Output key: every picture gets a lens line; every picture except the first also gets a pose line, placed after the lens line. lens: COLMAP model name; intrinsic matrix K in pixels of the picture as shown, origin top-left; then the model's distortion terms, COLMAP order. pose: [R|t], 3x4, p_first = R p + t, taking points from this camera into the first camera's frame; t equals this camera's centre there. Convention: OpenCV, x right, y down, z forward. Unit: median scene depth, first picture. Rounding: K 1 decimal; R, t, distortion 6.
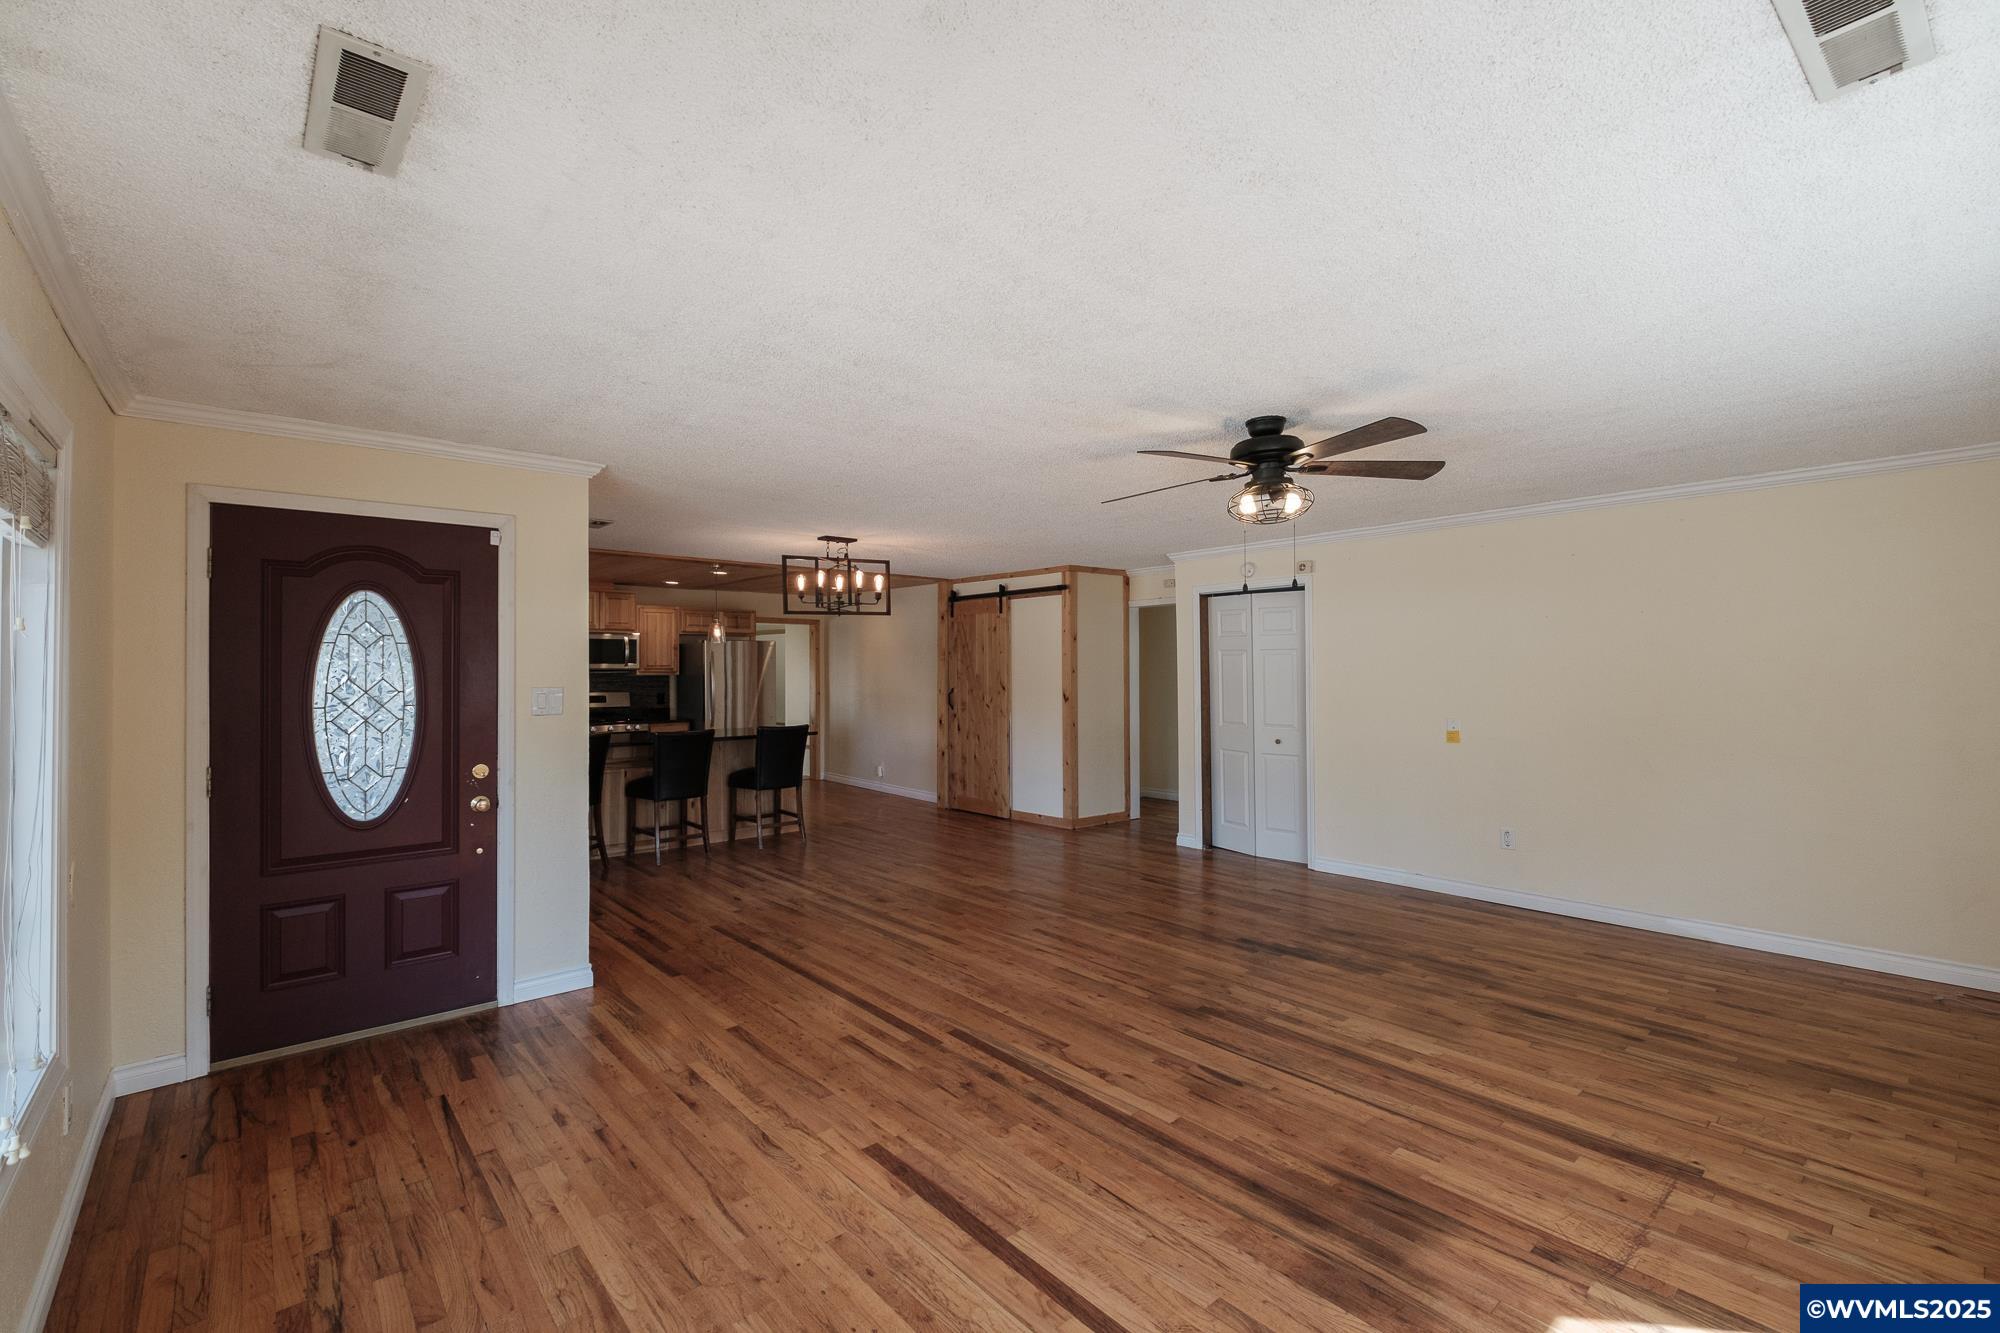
lens RADIAL K [[843.7, 0, 1008.0], [0, 843.7, 663.5], [0, 0, 1]] dist [0.000464, -0.000232]
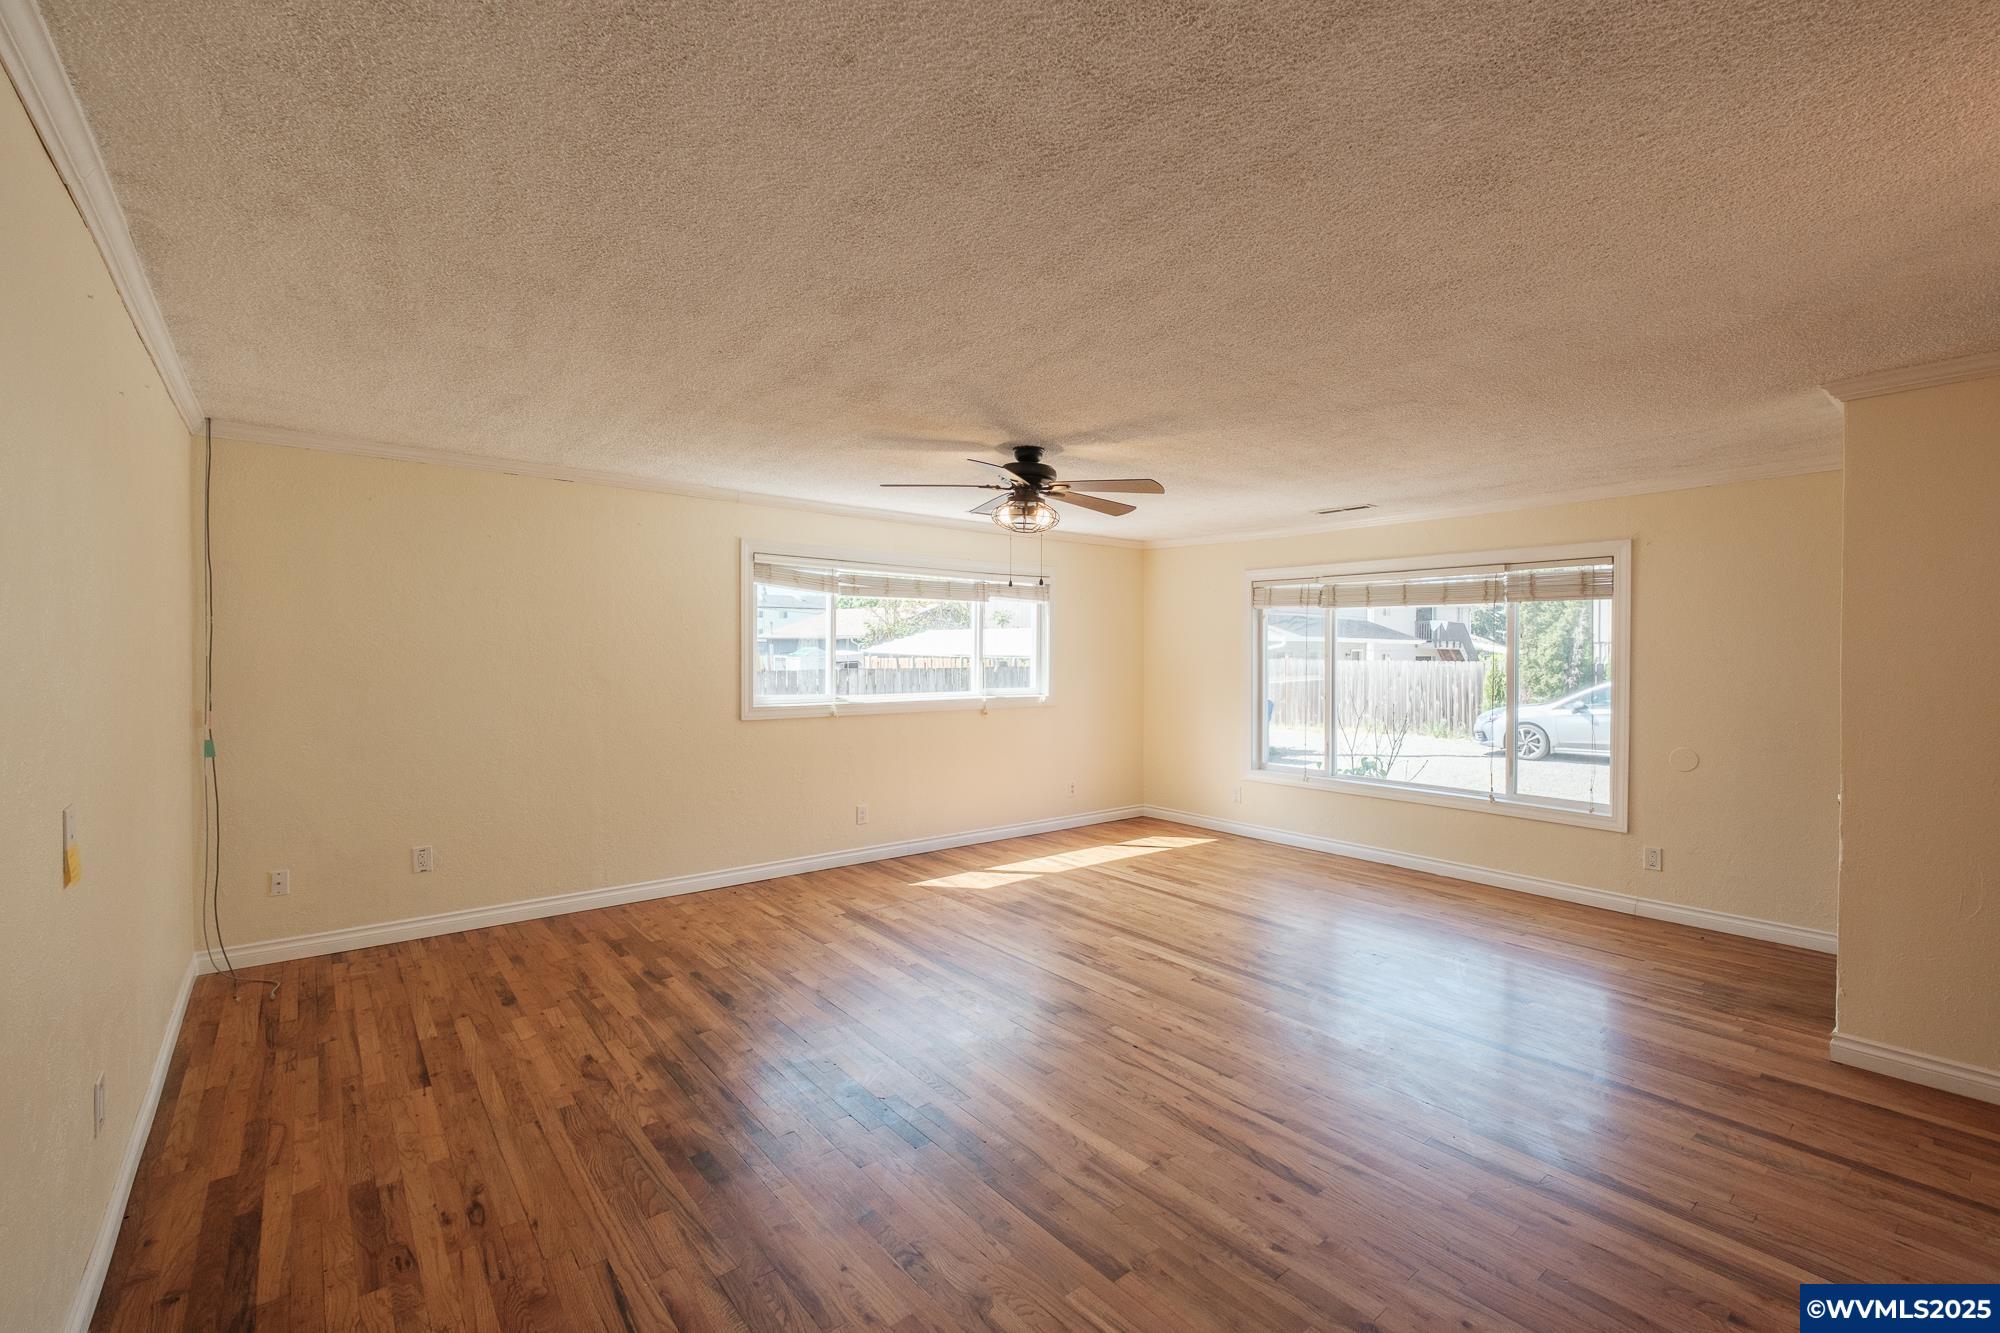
lens RADIAL K [[862.9, 0, 1011.8], [0, 862.9, 663.0], [0, 0, 1]] dist [0.009186, -0.007937]
pose [[-0.999511, -0.000324, 0.031252, 0.250332], [-0.000072, 0.999967, 0.008074, 0.012796], [-0.031254, 0.008068, -0.999479, 1.940354]]
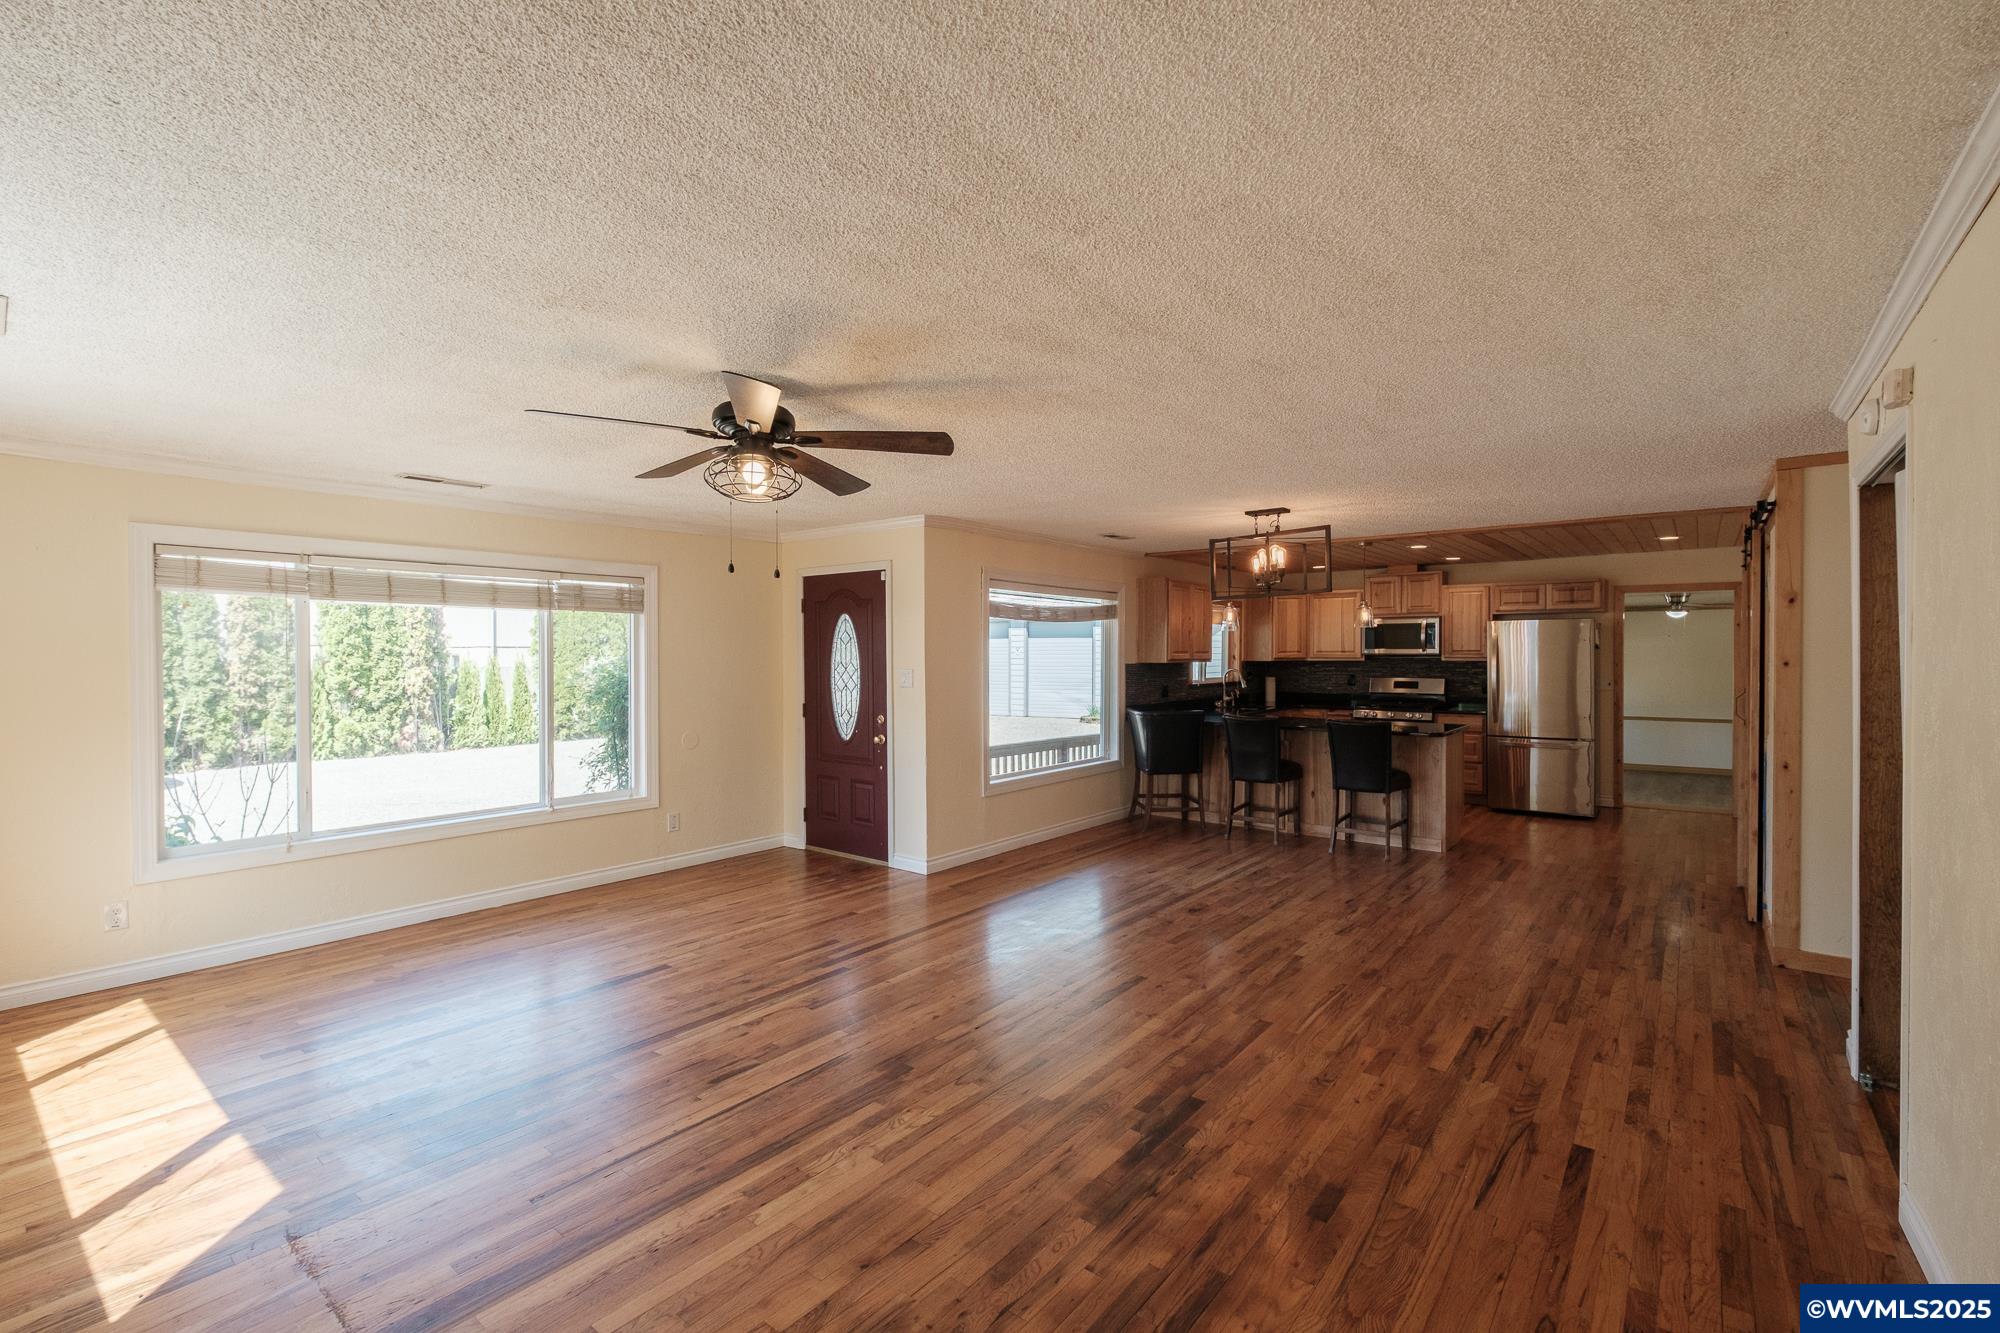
lens RADIAL K [[878.4, 0, 1031.1], [0, 878.4, 663.1], [0, 0, 1]] dist [0.014673, -0.012078]
pose [[0.201679, 0.014584, -0.979343, 1.098121], [0.006287, 0.999849, 0.016184, -0.007059], [0.979432, -0.009421, 0.201556, 0.938949]]
